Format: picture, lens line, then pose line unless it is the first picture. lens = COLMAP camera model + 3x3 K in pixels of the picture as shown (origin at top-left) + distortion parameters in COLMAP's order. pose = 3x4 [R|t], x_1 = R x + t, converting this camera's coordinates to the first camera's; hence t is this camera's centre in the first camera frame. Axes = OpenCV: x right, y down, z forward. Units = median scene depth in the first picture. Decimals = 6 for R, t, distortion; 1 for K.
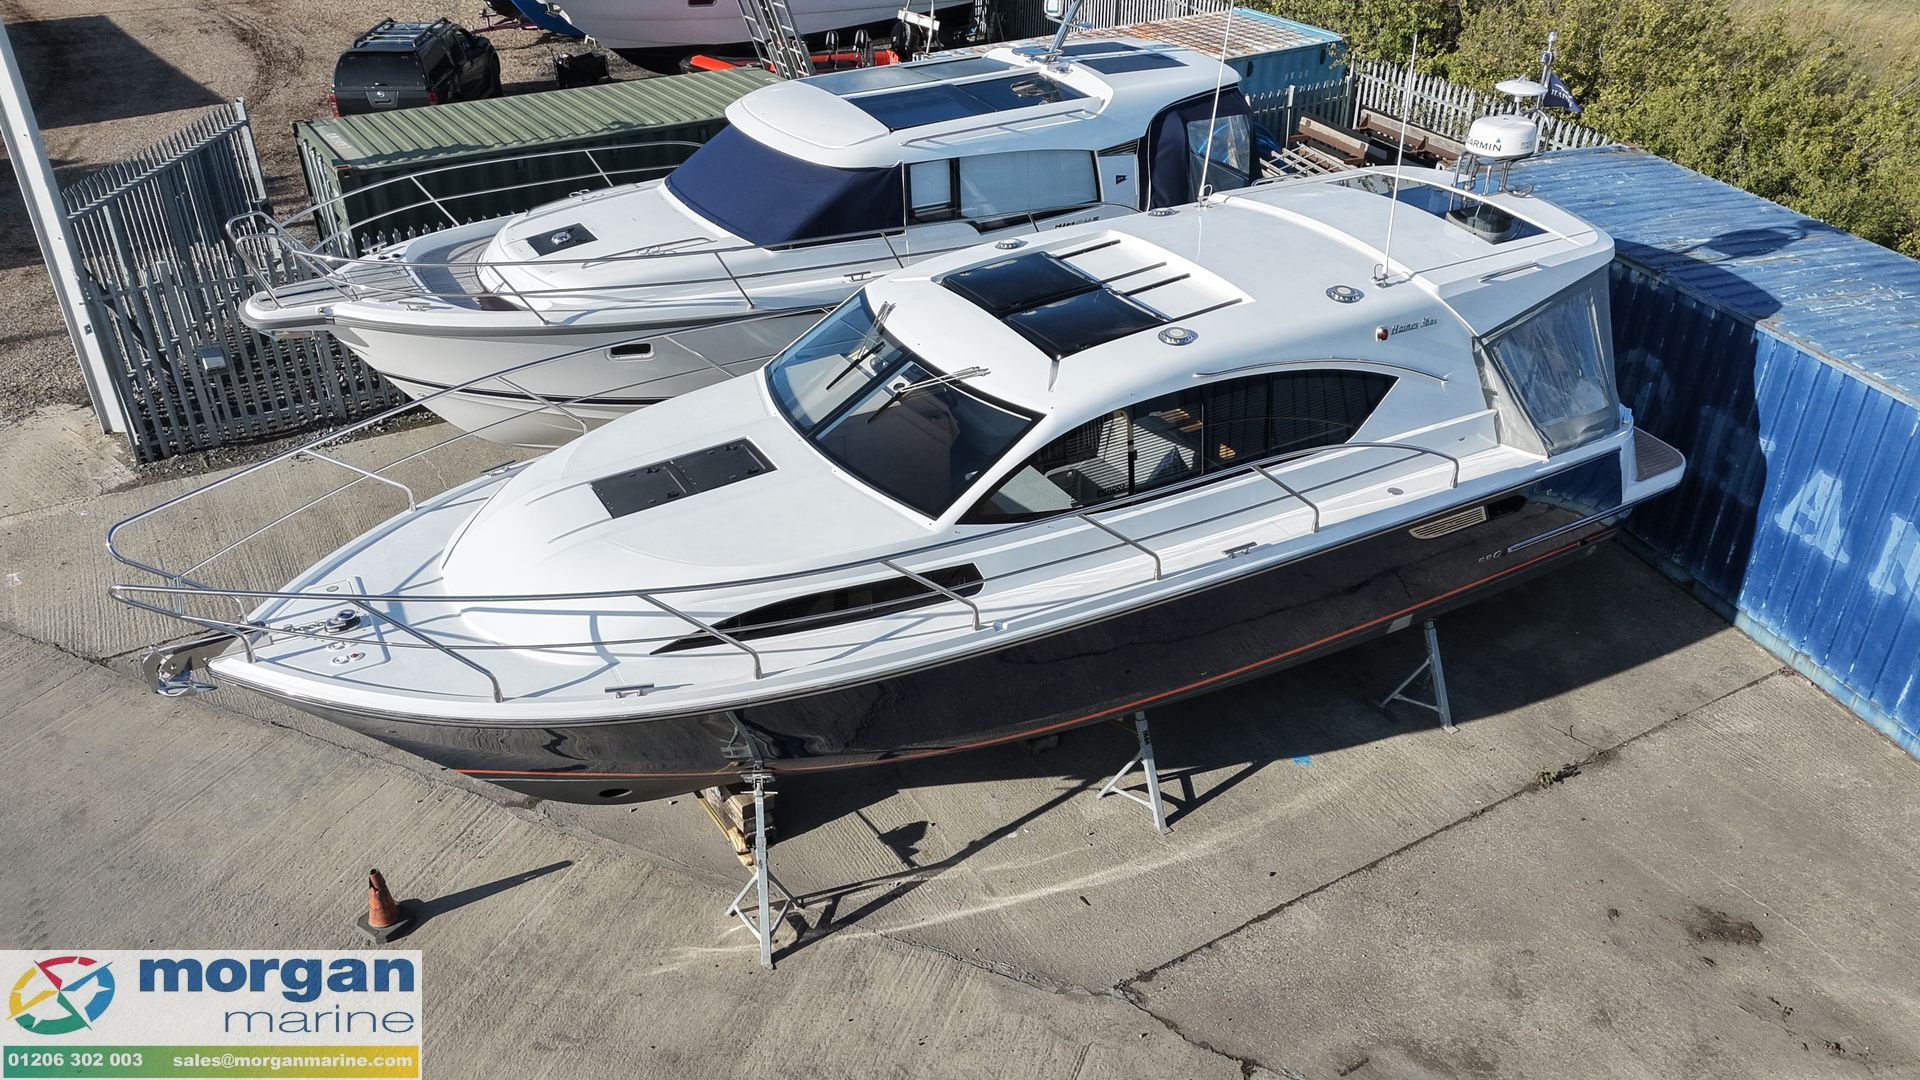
lens RADIAL K [[1397.0, 0, 964.5], [0, 1397.0, 534.8], [0, 0, 1]] dist [0.072938, -0.051656]
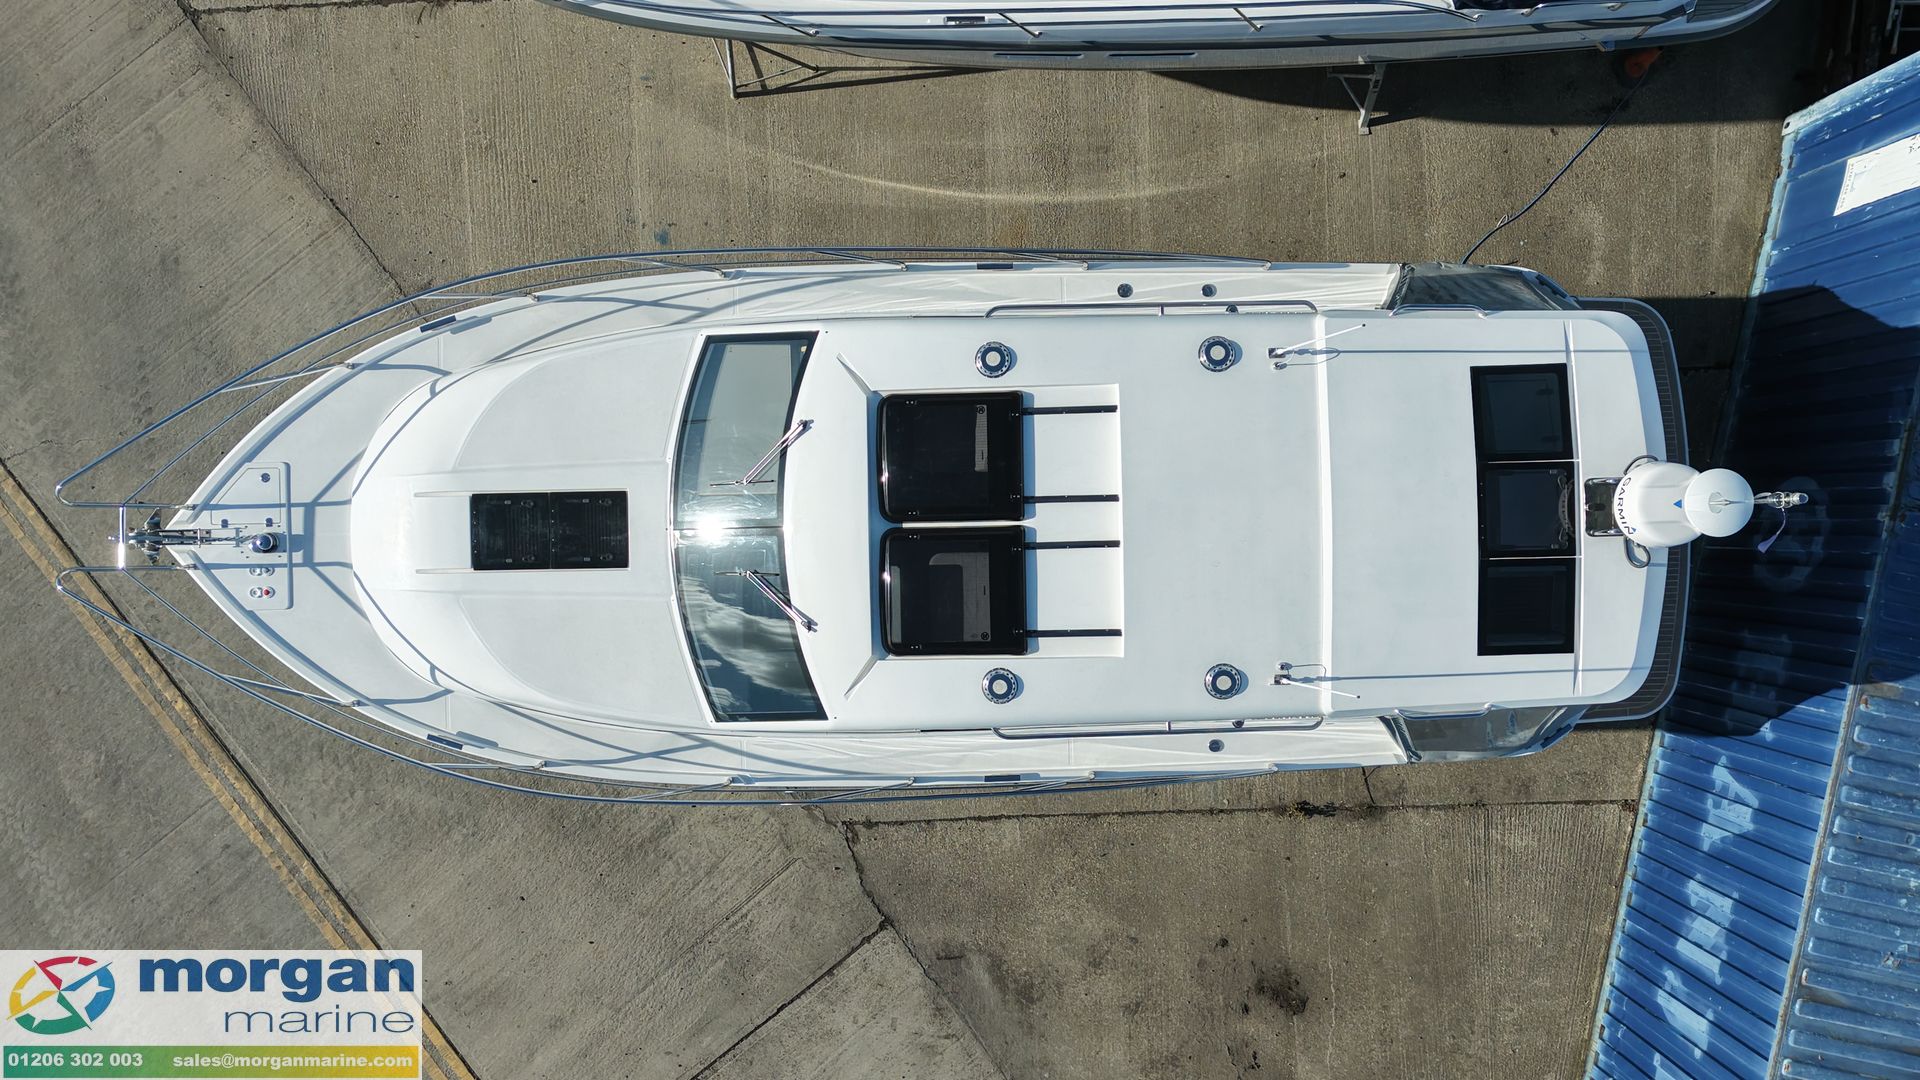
lens RADIAL K [[1423.0, 0, 971.3], [0, 1423.0, 524.1], [0, 0, 1]] dist [0.094741, -0.084347]
pose [[0.880762, 0.473545, -0.003598, 0.073870], [-0.237477, 0.448240, 0.861792, -0.919885], [0.409710, -0.758179, 0.507249, 0.497109]]
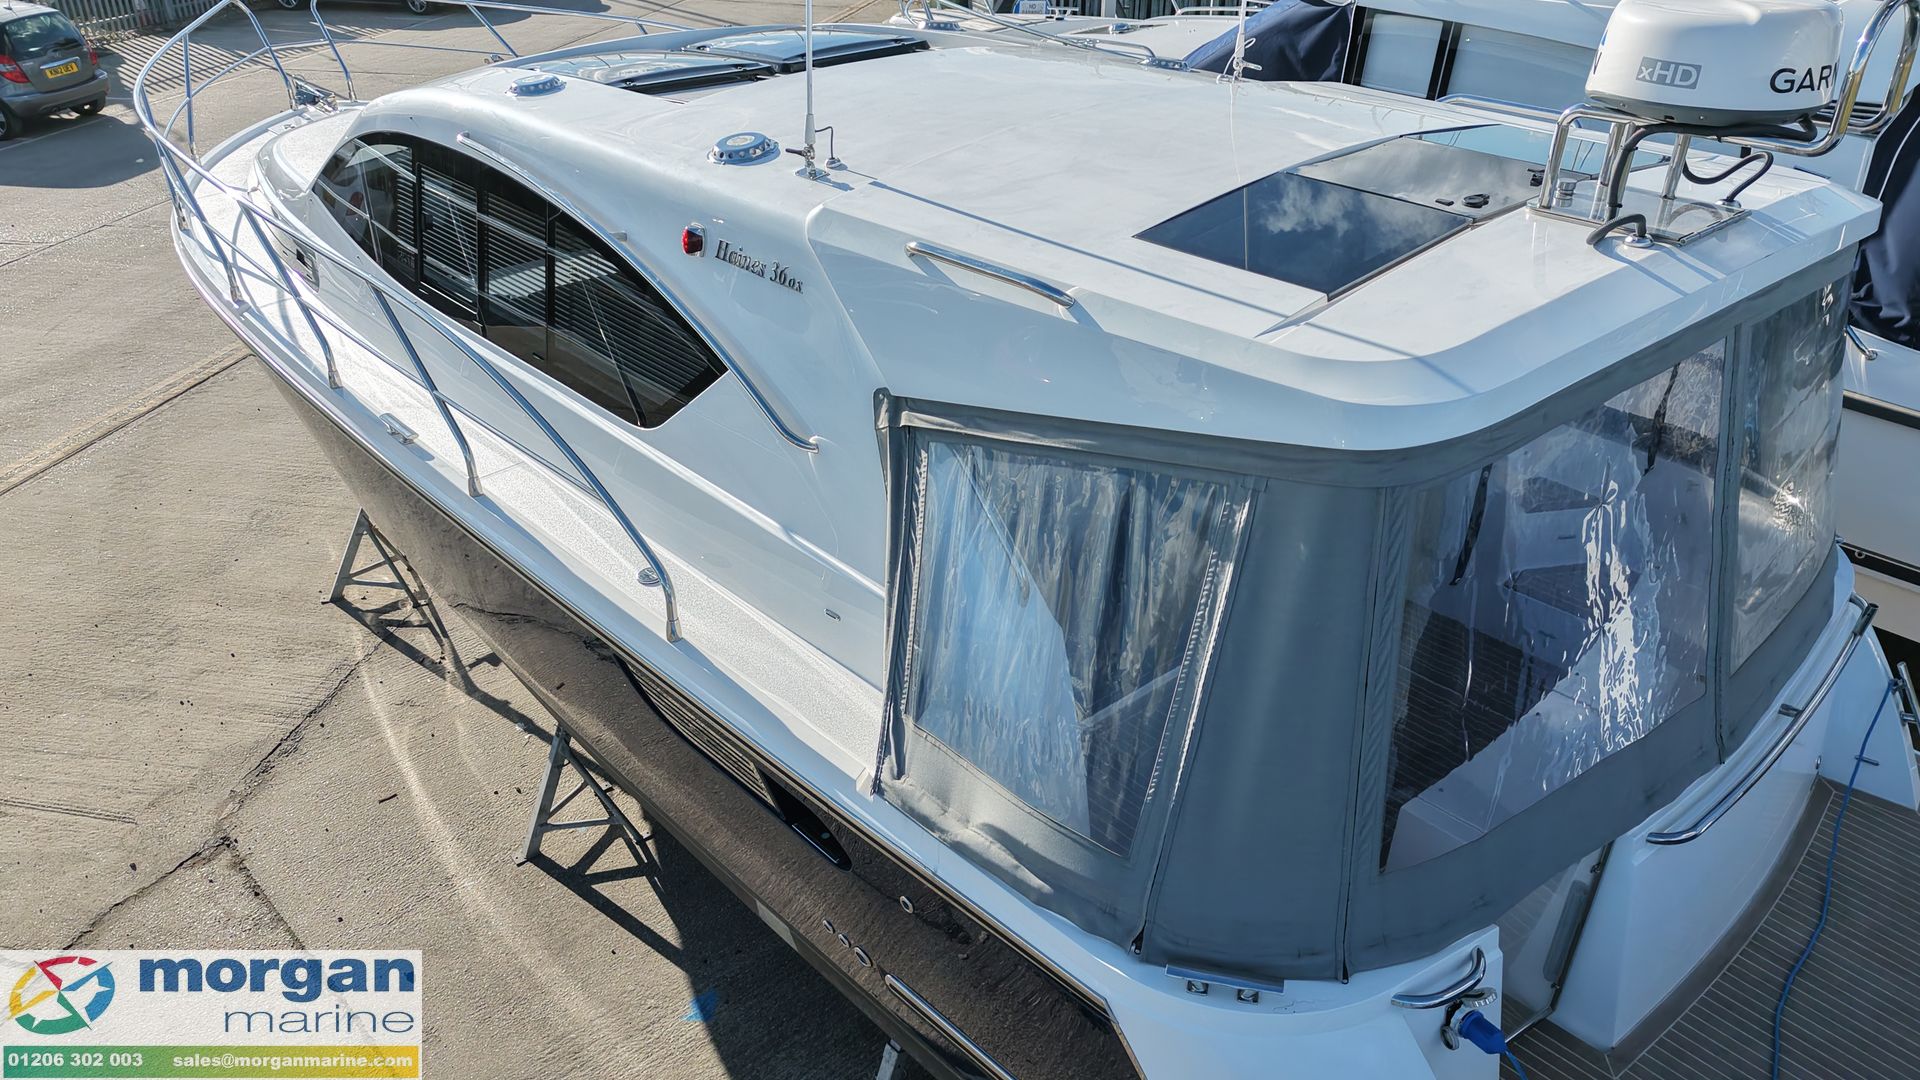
lens RADIAL K [[1410.3, 0, 961.1], [0, 1410.3, 546.2], [0, 0, 1]] dist [0.072102, -0.066232]
pose [[0.214657, 0.473022, -0.854501, 0.702025], [-0.494965, 0.806912, 0.322339, -0.235417], [0.841981, 0.353756, 0.407338, 0.849248]]
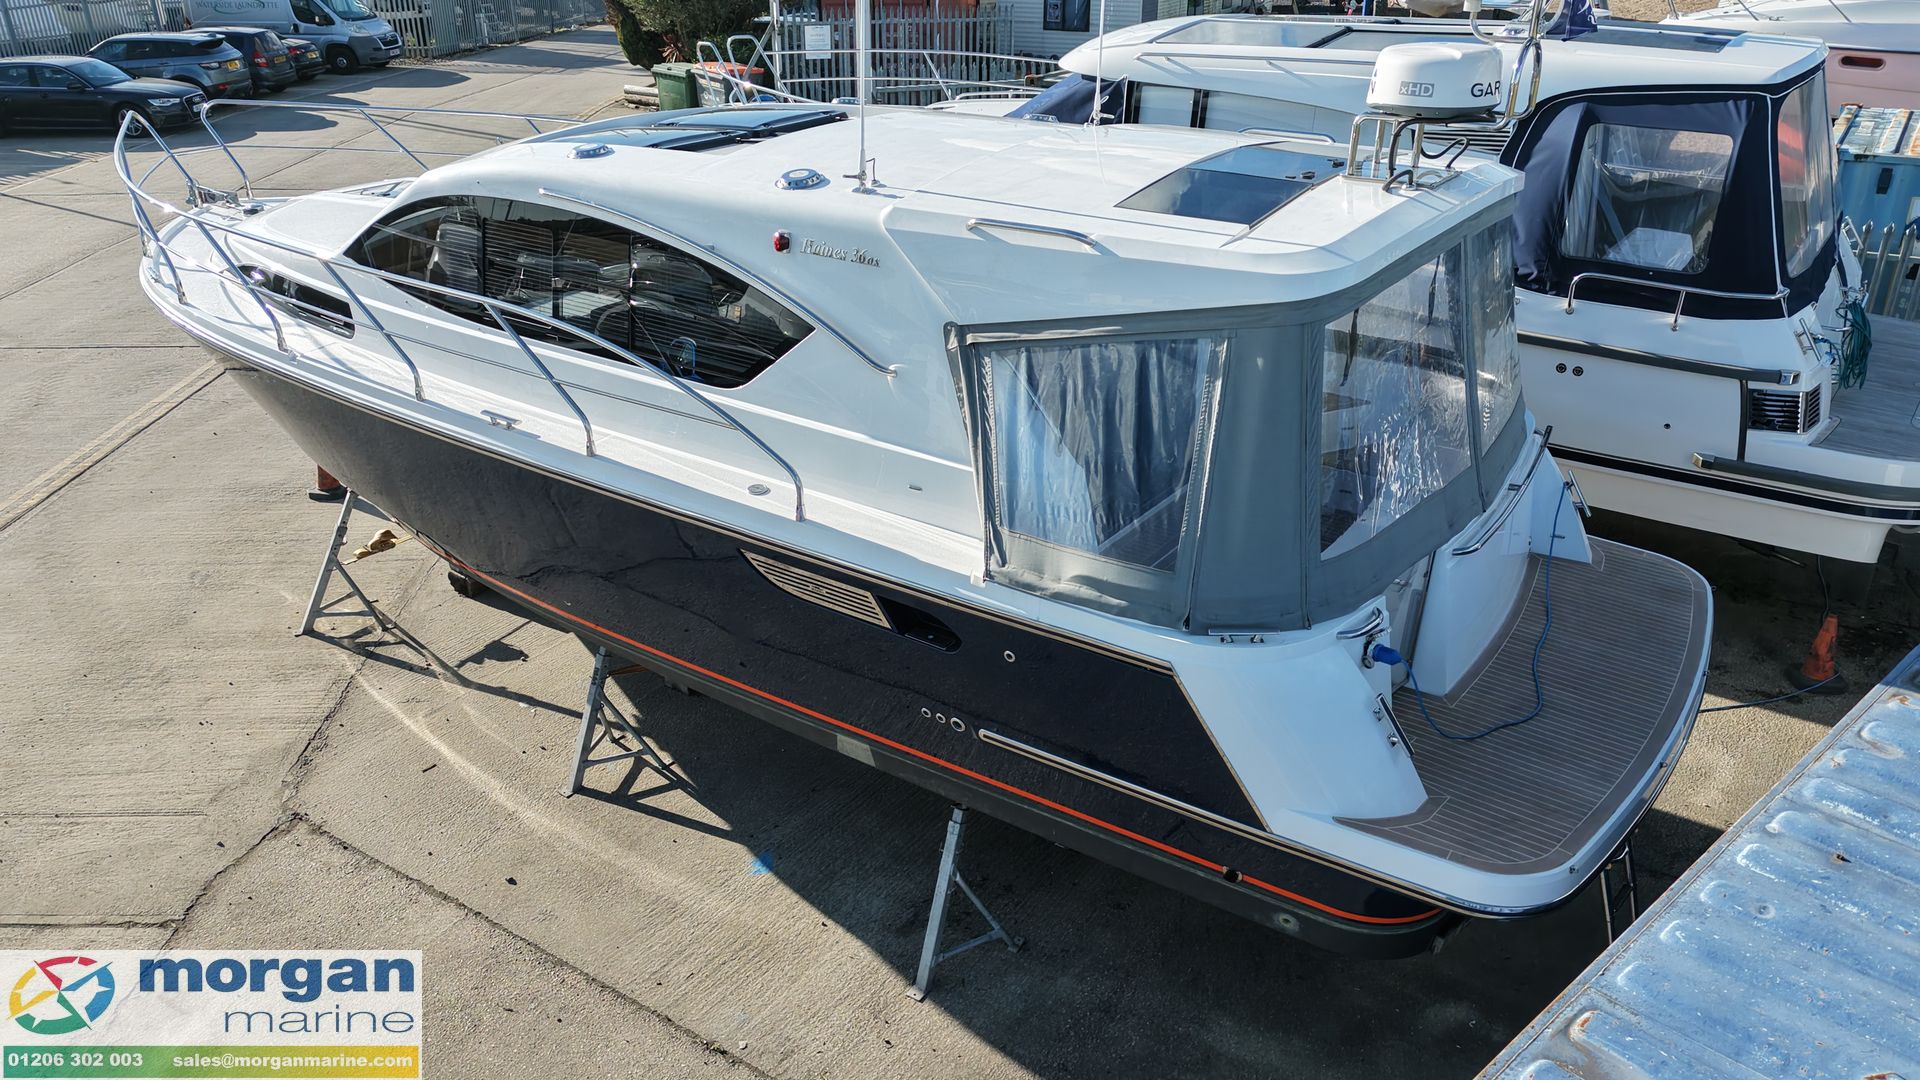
lens RADIAL K [[1409.5, 0, 958.7], [0, 1409.5, 549.5], [0, 0, 1]] dist [0.072787, -0.066395]
pose [[0.429369, 0.384457, -0.817212, 0.856523], [-0.453246, 0.874393, 0.173219, -0.156285], [0.781160, 0.296023, 0.549691, 0.686842]]
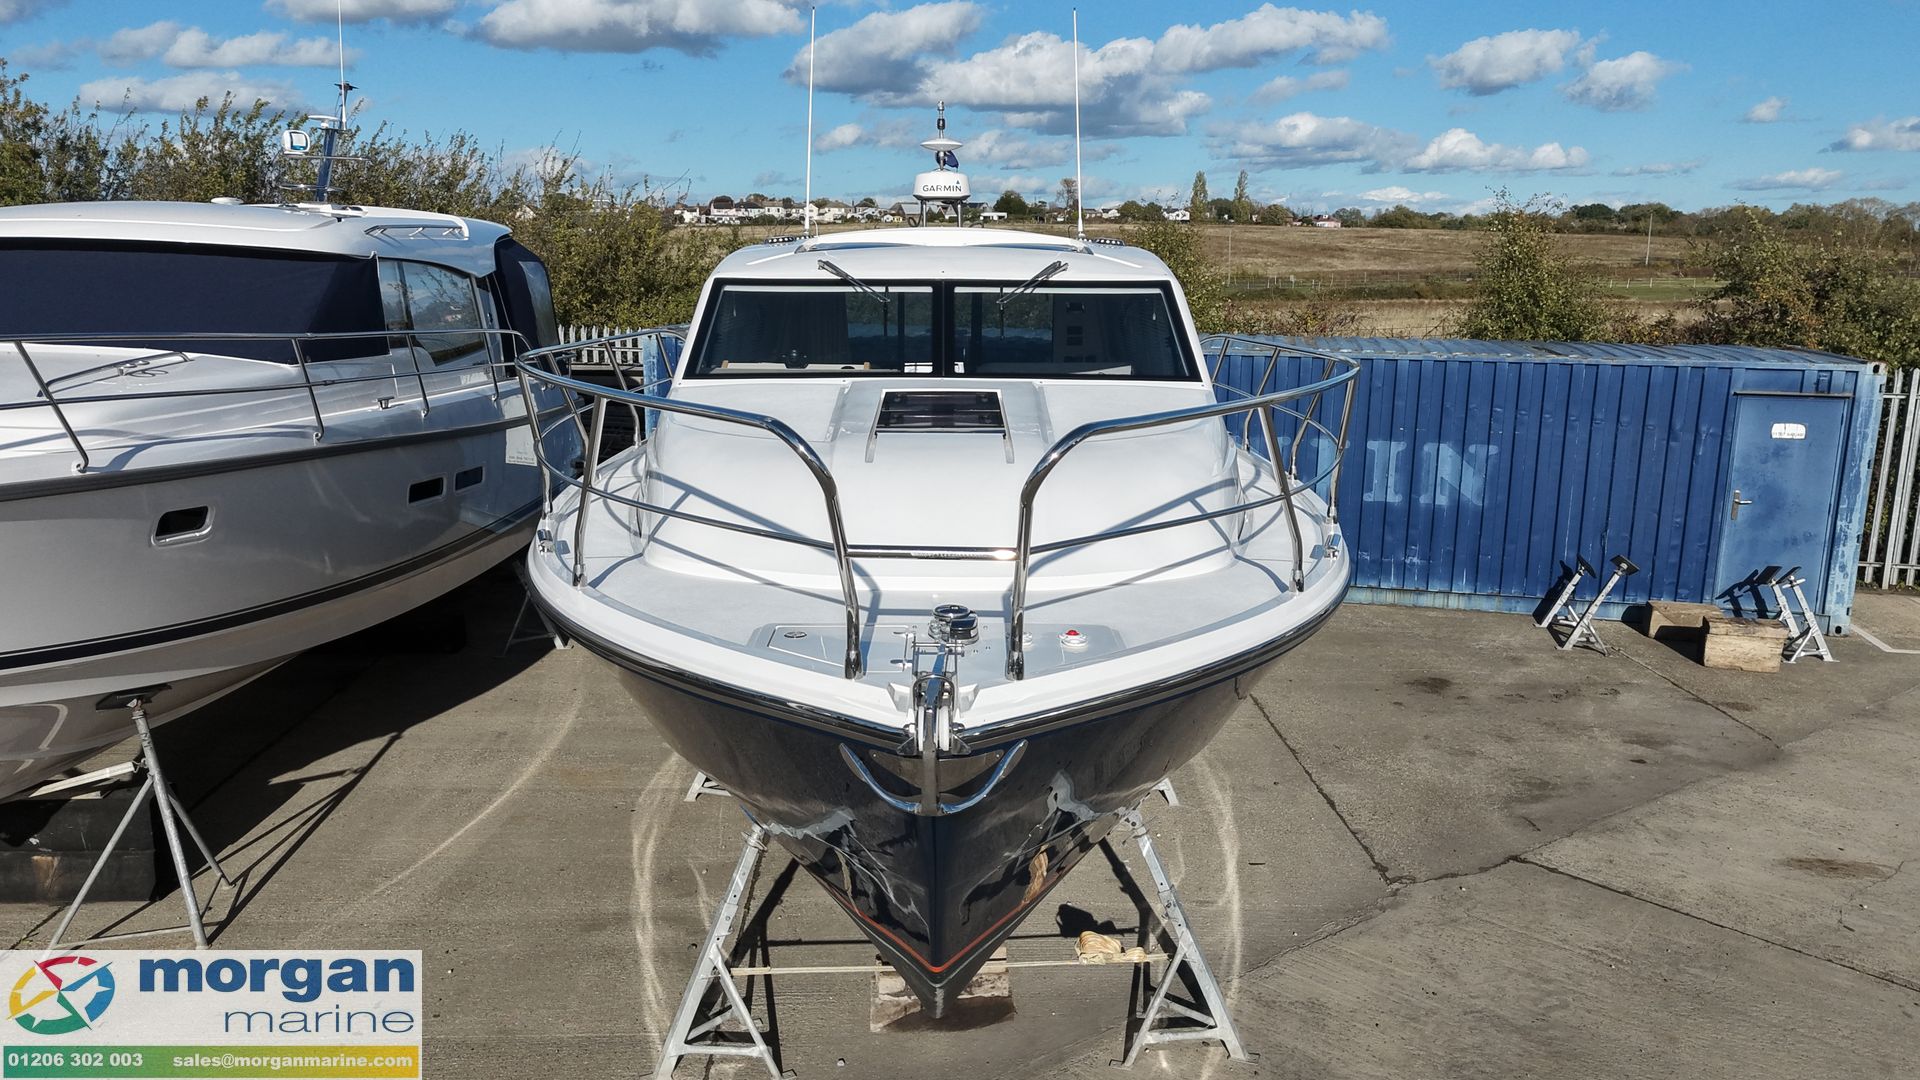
lens RADIAL K [[1409.5, 0, 958.7], [0, 1409.5, 549.5], [0, 0, 1]] dist [0.072787, -0.066395]
pose [[0.481472, -0.179091, 0.857969, -0.680425], [0.441515, 0.895184, -0.060909, 0.055097], [-0.757132, 0.408132, 0.510077, 0.578012]]
